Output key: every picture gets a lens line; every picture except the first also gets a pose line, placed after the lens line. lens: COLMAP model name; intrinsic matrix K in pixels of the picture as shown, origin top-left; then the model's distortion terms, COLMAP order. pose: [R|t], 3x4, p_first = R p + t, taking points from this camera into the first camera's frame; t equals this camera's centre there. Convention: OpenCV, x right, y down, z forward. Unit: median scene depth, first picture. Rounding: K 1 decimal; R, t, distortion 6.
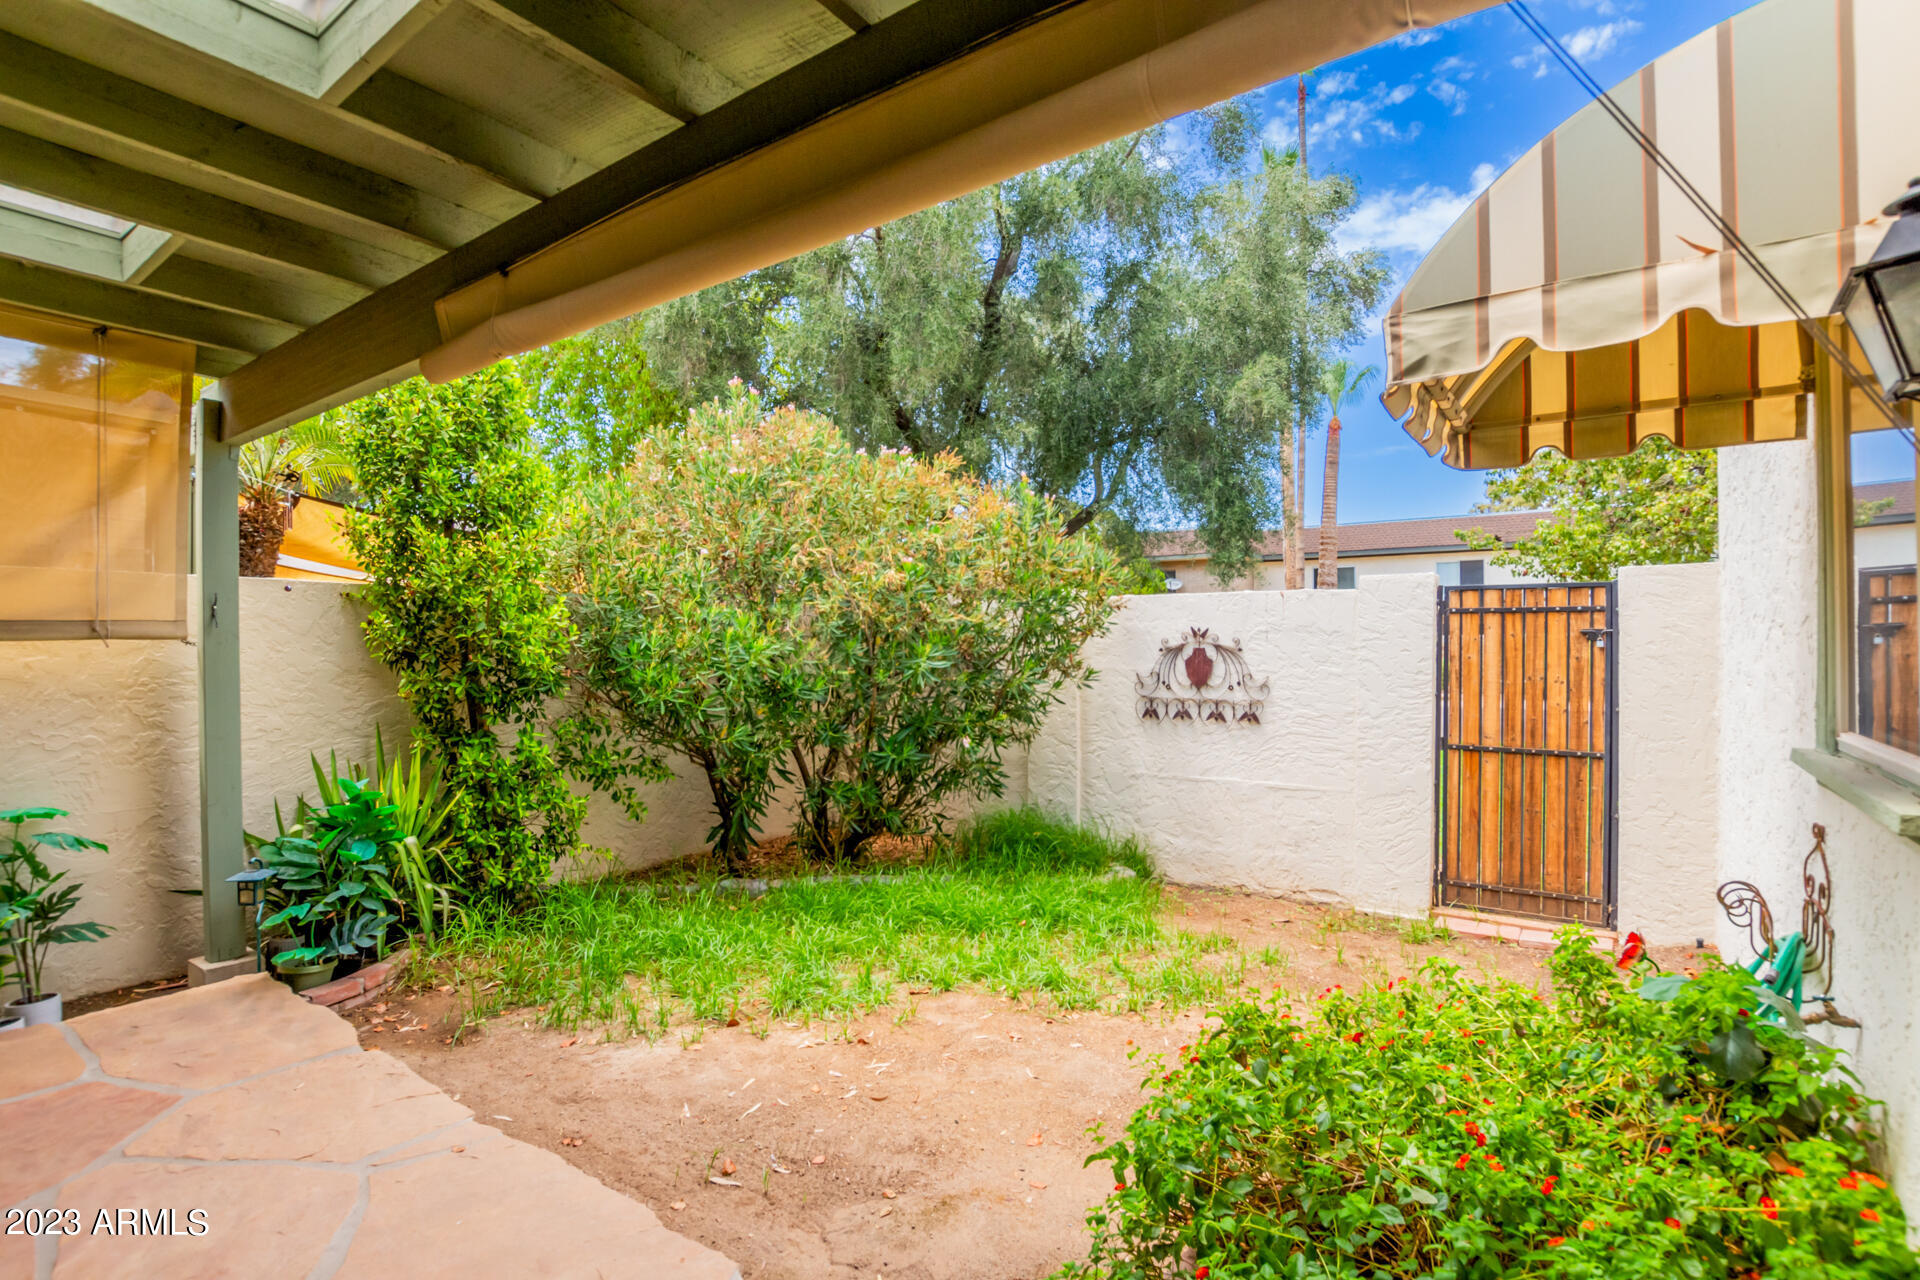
lens RADIAL K [[907.3, 0, 963.6], [0, 907.3, 642.5], [0, 0, 1]] dist [-0.038989, 0.000855]
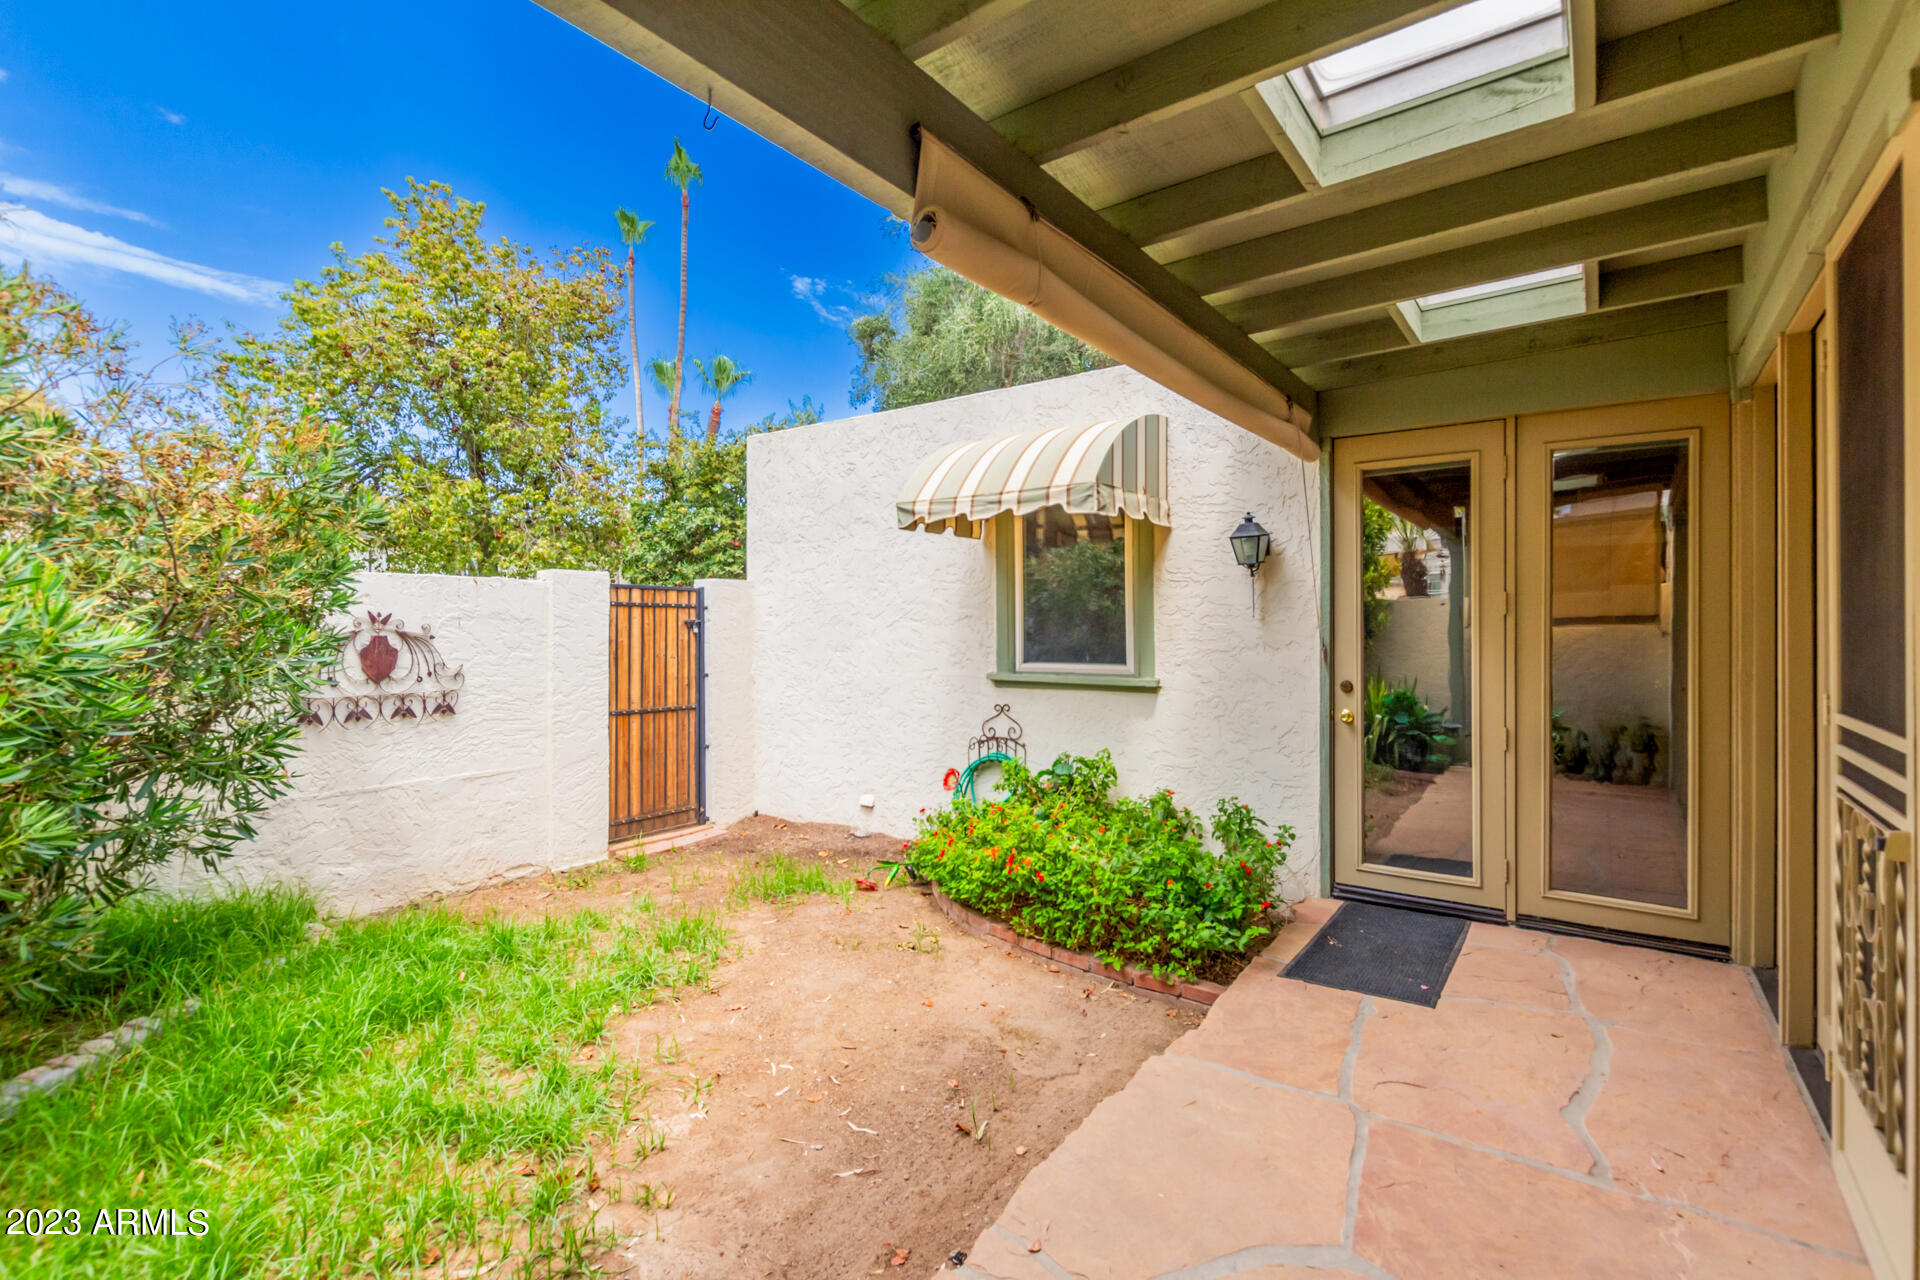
lens RADIAL K [[879.1, 0, 964.2], [0, 879.1, 632.7], [0, 0, 1]] dist [-0.002266, -0.002374]
pose [[0.014538, -0.004560, 0.999884, -0.665773], [0.001382, 0.999989, 0.004540, -0.000103], [-0.999893, 0.001316, 0.014544, 0.504803]]
